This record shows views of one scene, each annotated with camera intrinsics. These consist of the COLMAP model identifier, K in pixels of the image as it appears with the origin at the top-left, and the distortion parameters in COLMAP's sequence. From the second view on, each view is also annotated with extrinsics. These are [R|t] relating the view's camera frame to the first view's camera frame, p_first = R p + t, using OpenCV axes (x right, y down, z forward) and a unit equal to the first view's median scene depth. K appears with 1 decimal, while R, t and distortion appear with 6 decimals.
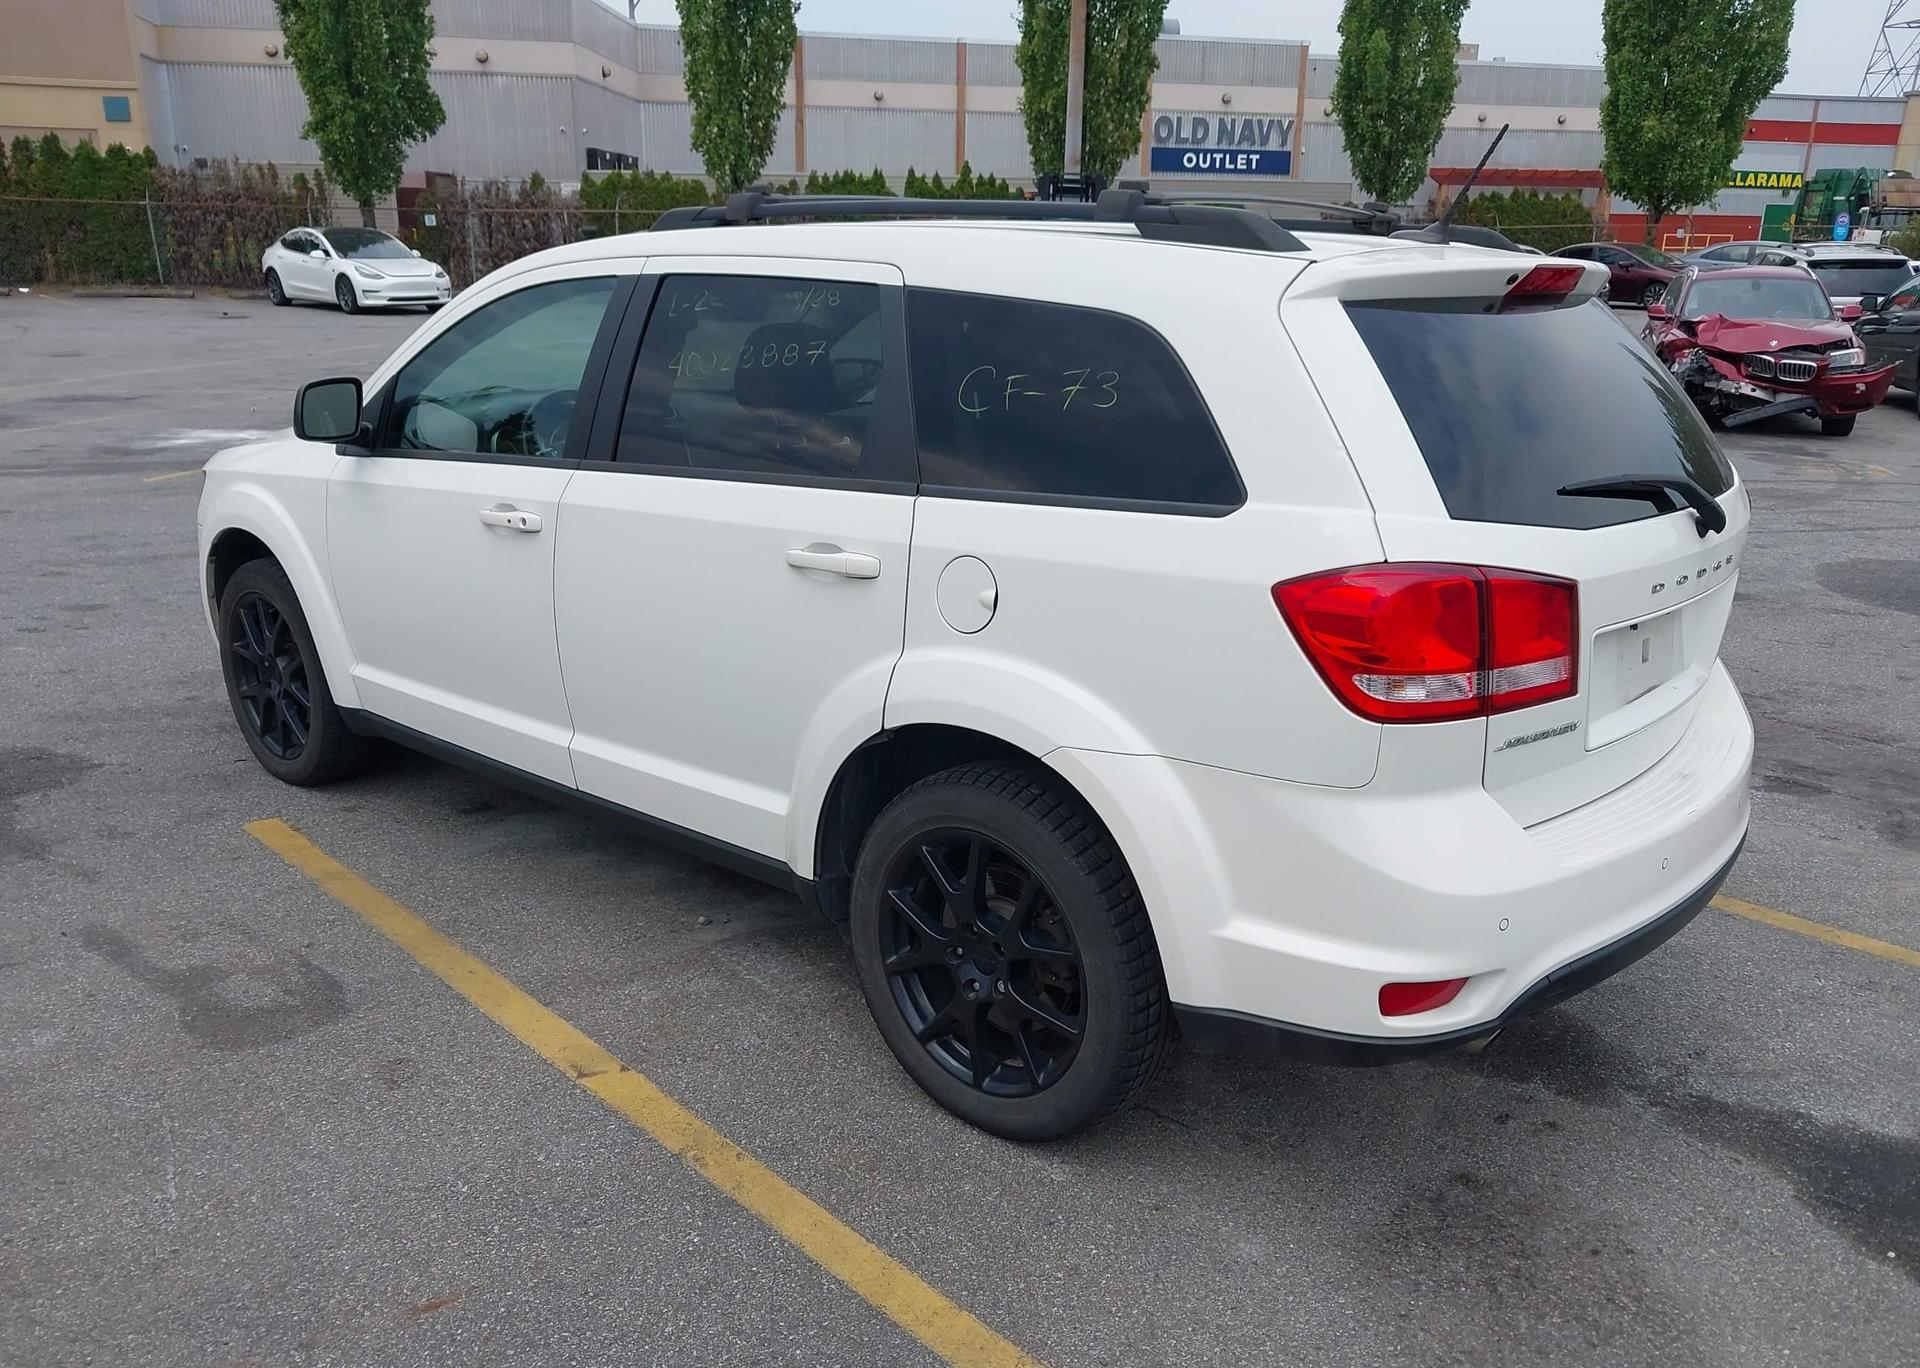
lens RADIAL K [[1557.9, 0, 960.0], [0, 1557.9, 684.0], [0, 0, 1]] dist [-0.008283, 0.005055]
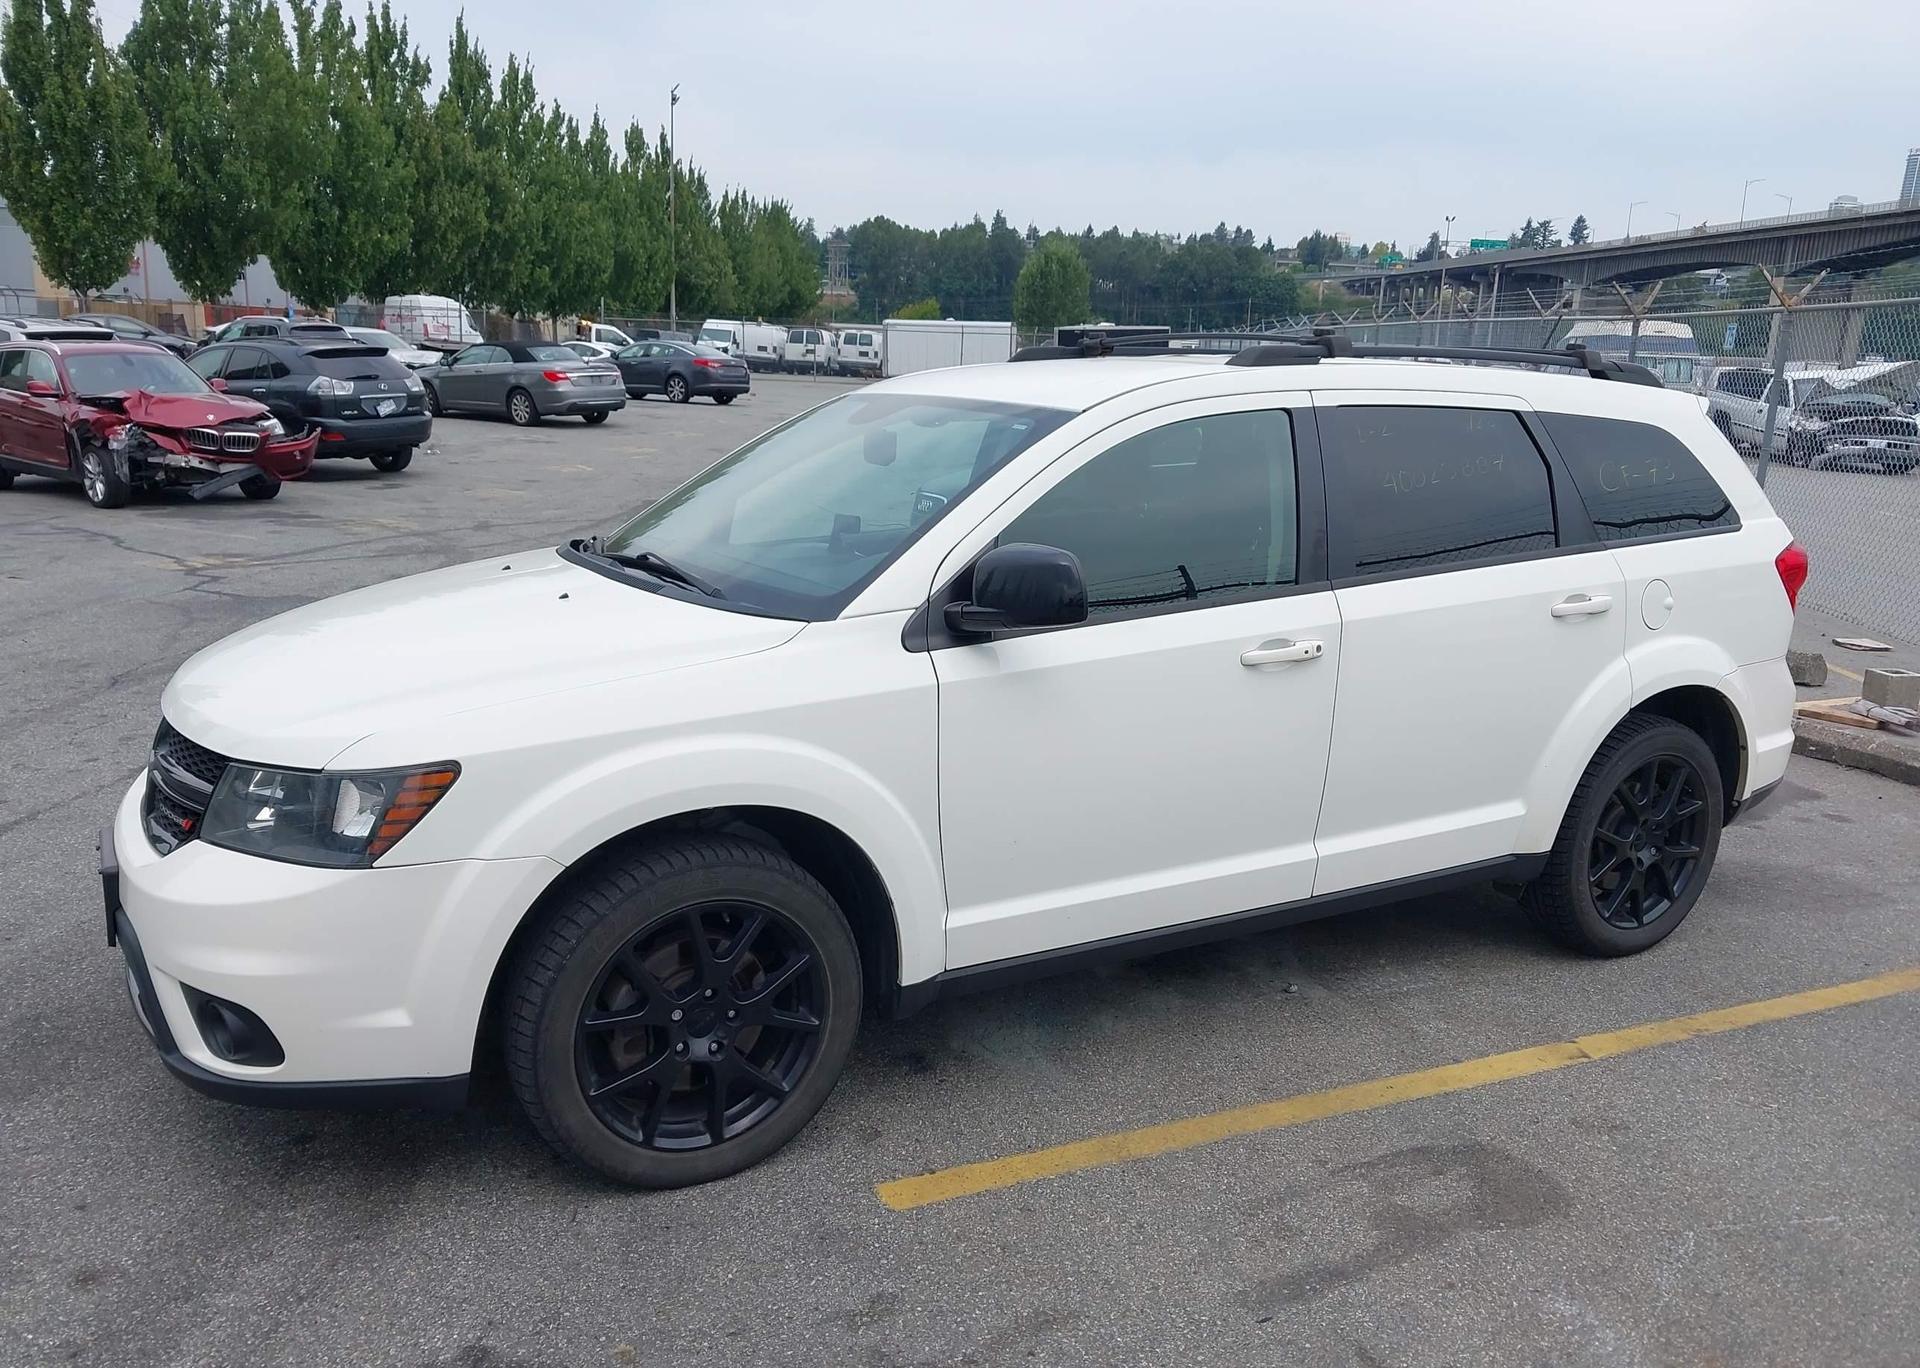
lens RADIAL K [[1516.1, 0, 952.3], [0, 1516.1, 712.7], [0, 0, 1]] dist [-0.001295, 0.003364]
pose [[0.320765, -0.217325, 0.921889, -0.297688], [0.229822, 0.962092, 0.146837, -0.061614], [-0.918853, 0.164771, 0.358552, 0.203193]]
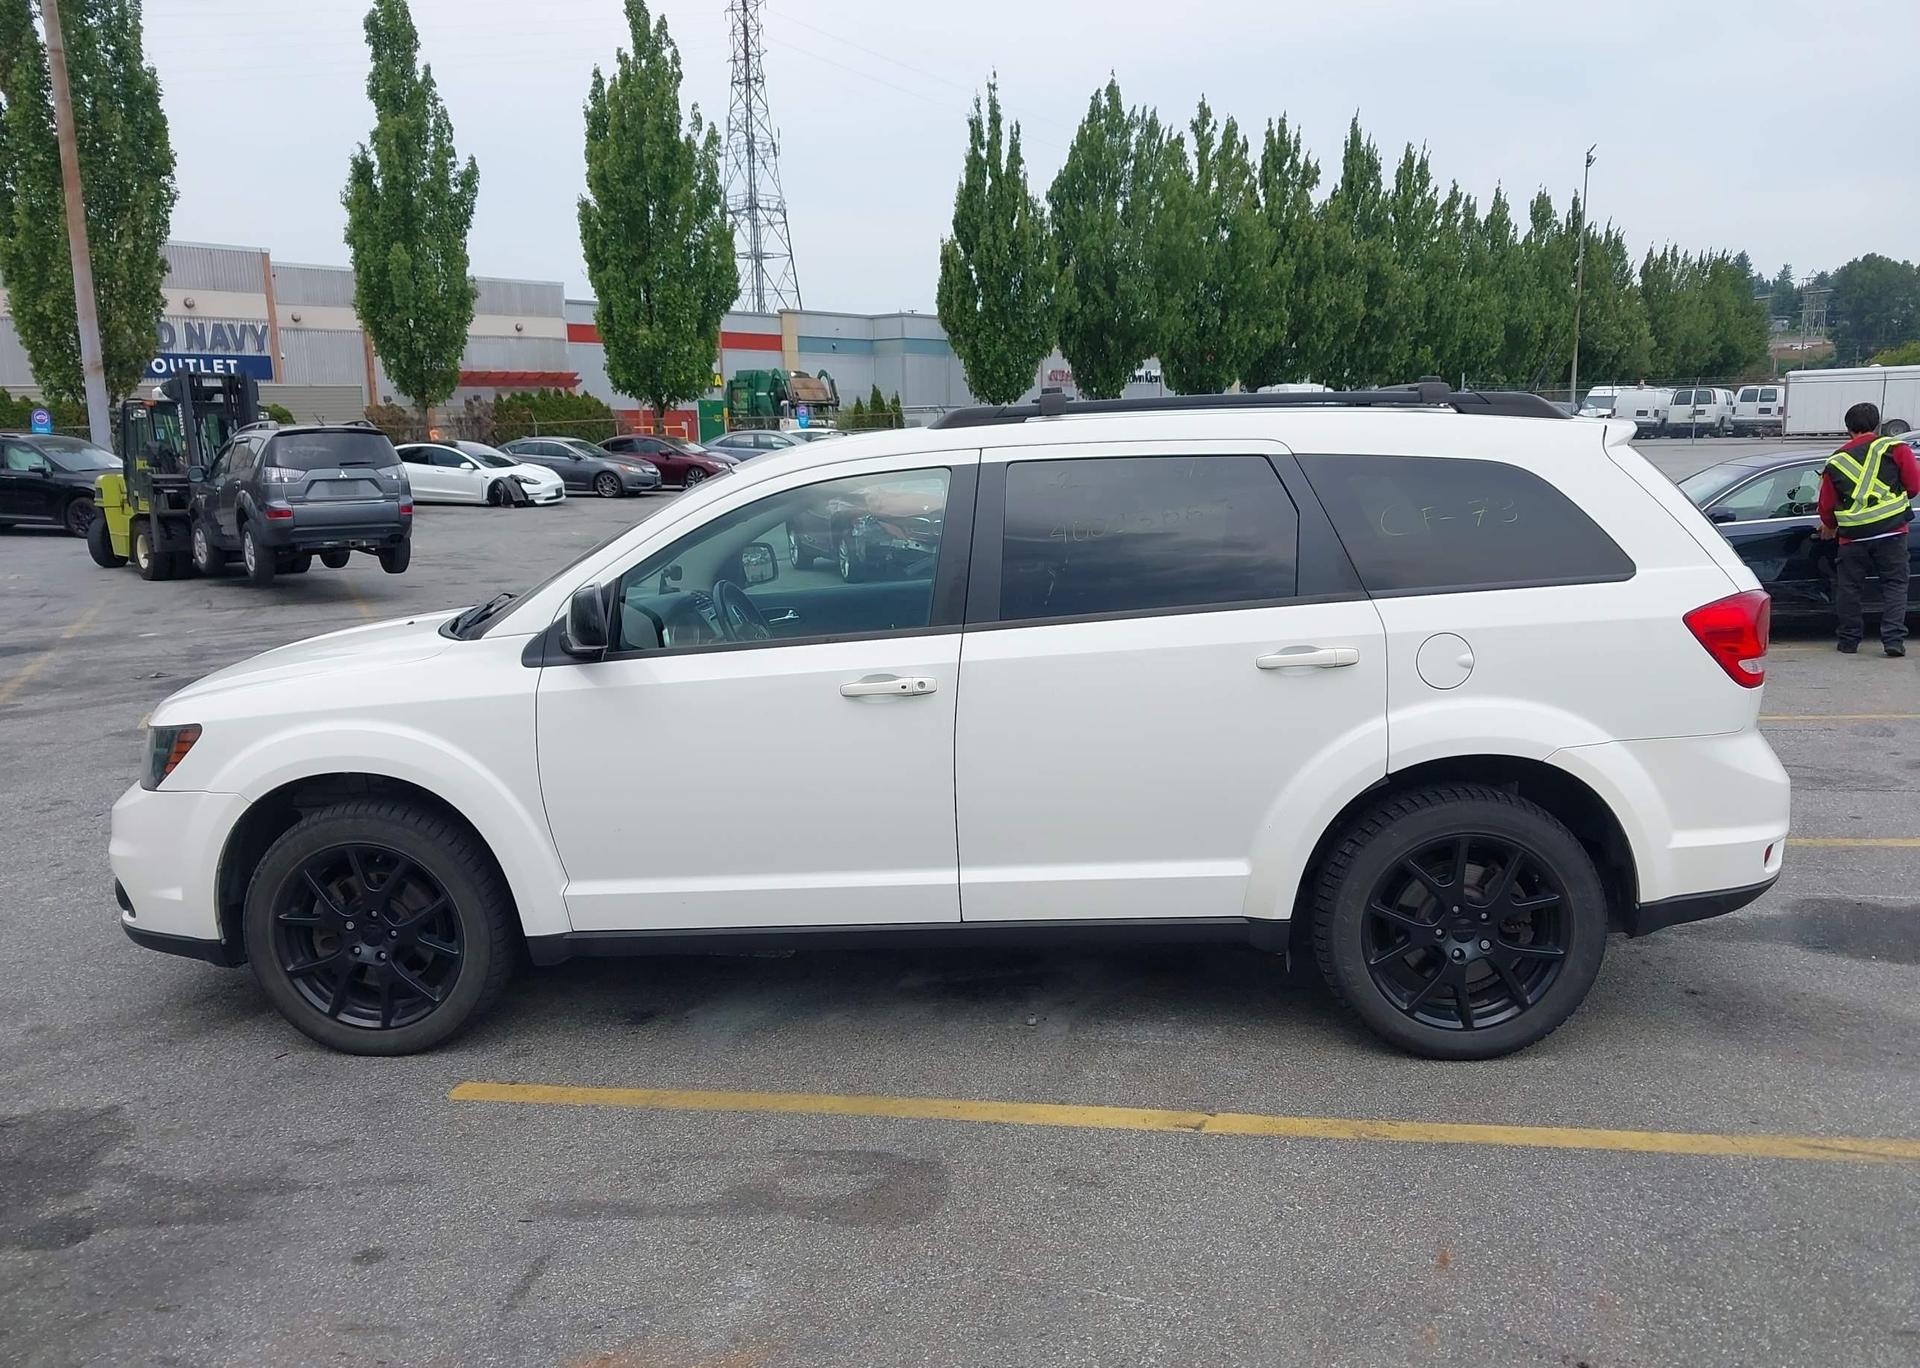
lens RADIAL K [[1531.9, 0, 960.0], [0, 1531.9, 684.0], [0, 0, 1]] dist [0.002586, -0.007382]
pose [[0.785444, -0.130758, 0.604963, -0.212049], [0.201603, 0.978174, -0.050324, -0.010352], [-0.585178, 0.161490, 0.794662, 0.029478]]
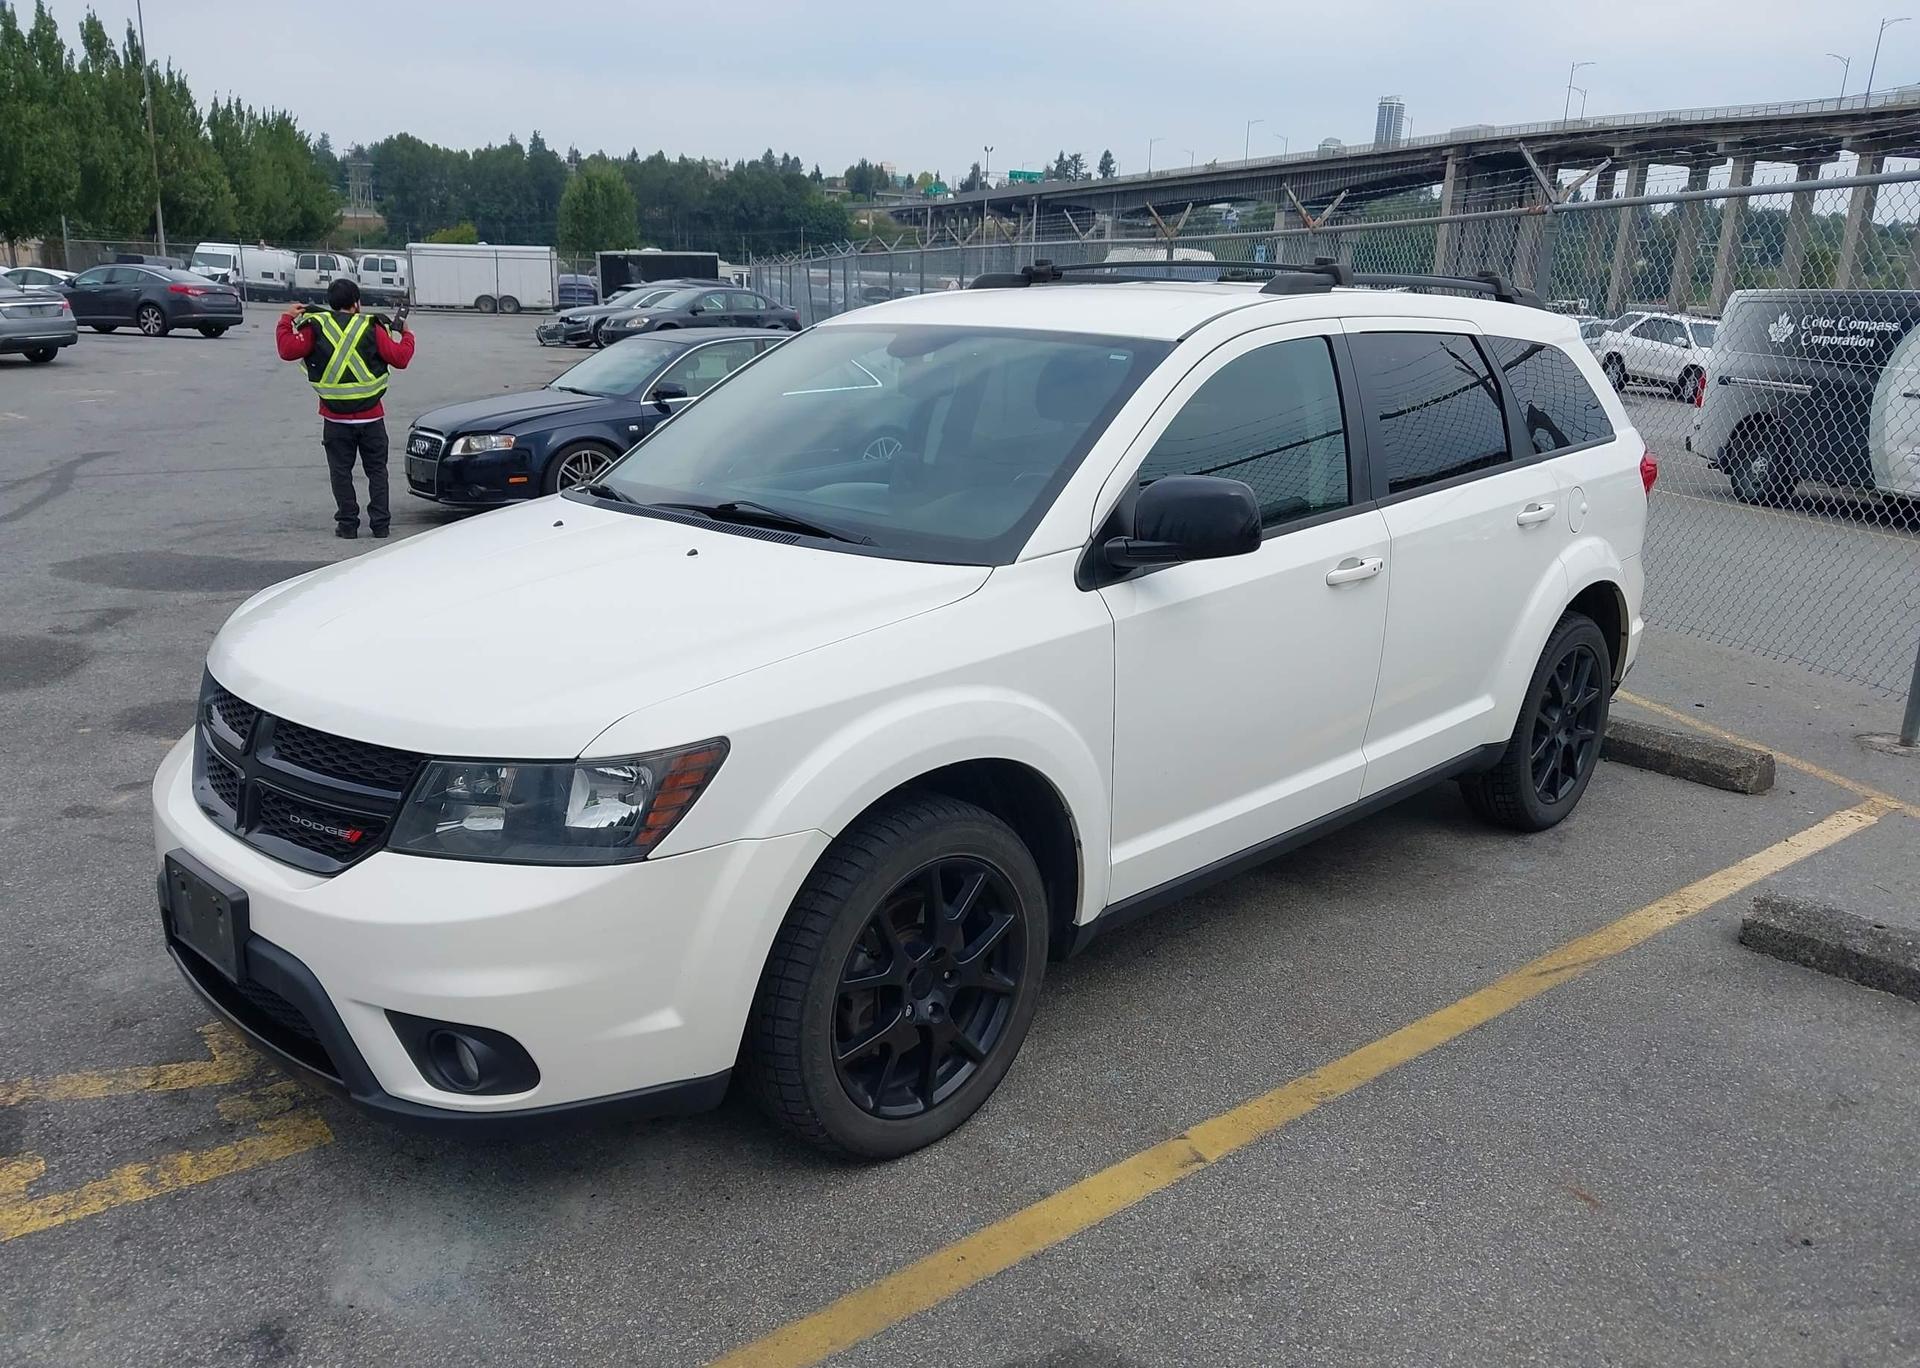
lens RADIAL K [[1516.1, 0, 952.3], [0, 1516.1, 712.7], [0, 0, 1]] dist [-0.001295, 0.003364]
pose [[0.045467, -0.271082, 0.961482, -0.221697], [0.241658, 0.936875, 0.252717, -0.057957], [-0.969296, 0.220859, 0.108106, 0.203282]]
